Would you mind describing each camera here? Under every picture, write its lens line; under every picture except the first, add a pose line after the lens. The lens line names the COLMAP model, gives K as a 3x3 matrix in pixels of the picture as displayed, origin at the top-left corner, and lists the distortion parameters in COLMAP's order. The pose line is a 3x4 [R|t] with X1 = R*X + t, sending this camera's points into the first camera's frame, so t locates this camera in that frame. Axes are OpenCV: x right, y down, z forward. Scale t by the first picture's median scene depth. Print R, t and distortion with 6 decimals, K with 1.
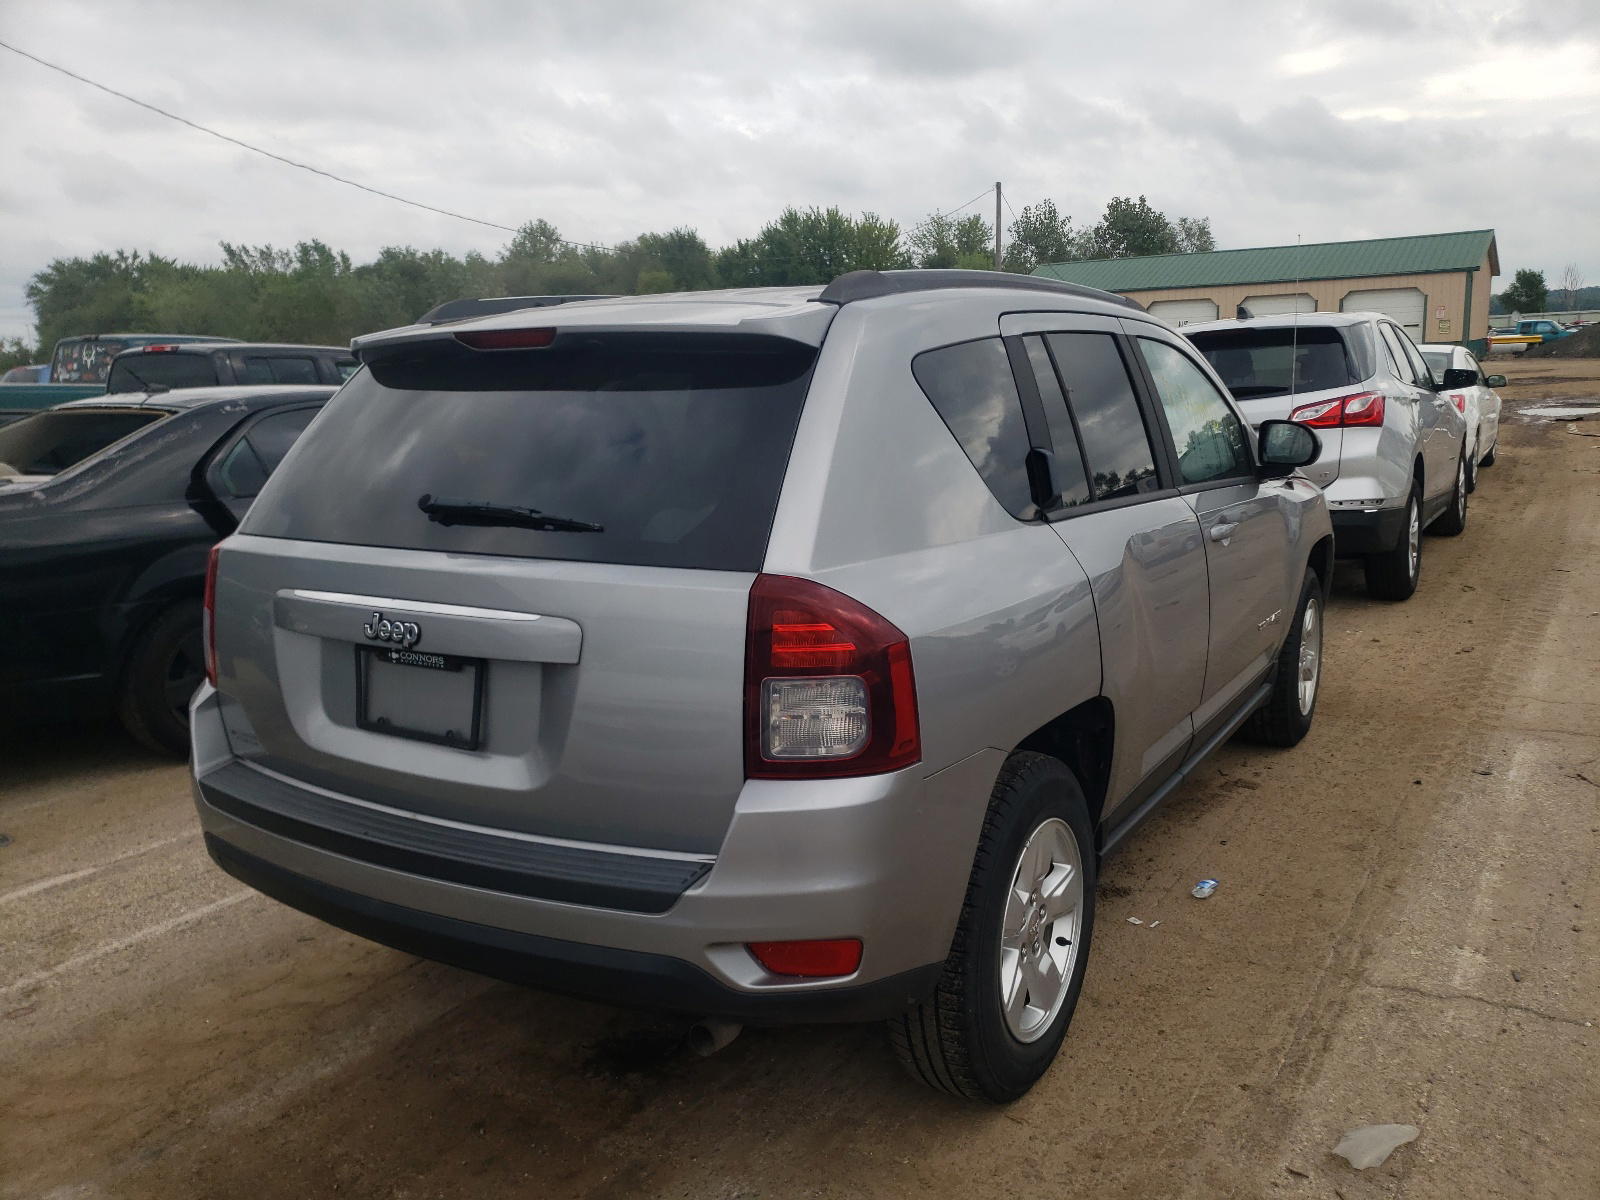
lens RADIAL K [[1231.0, 0, 840.4], [0, 1231.0, 611.2], [0, 0, 1]] dist [0.045673, 0.007248]
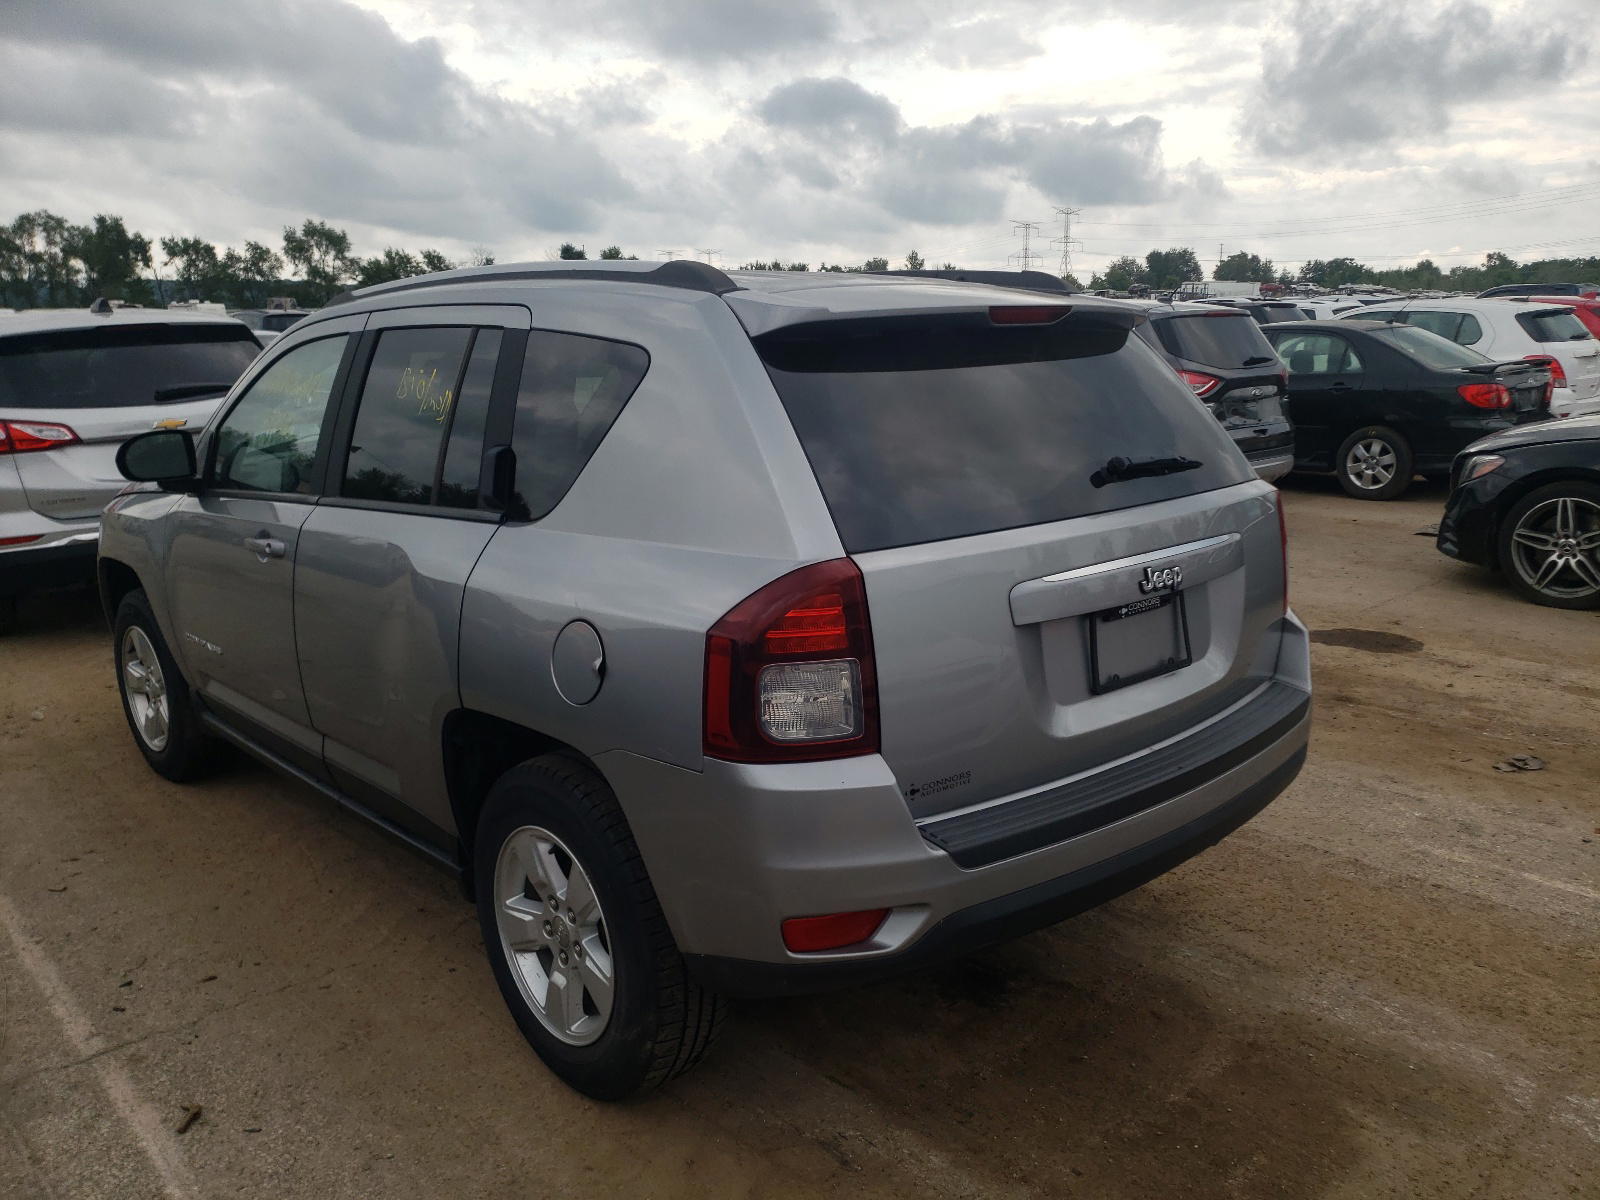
lens RADIAL K [[1231.0, 0, 803.3], [0, 1231.0, 599.2], [0, 0, 1]] dist [0.045673, 0.007248]
pose [[0.286505, -0.172290, 0.942460, -0.635624], [0.194313, 0.973703, 0.118931, -0.067623], [-0.938167, 0.149057, 0.312449, 0.411819]]
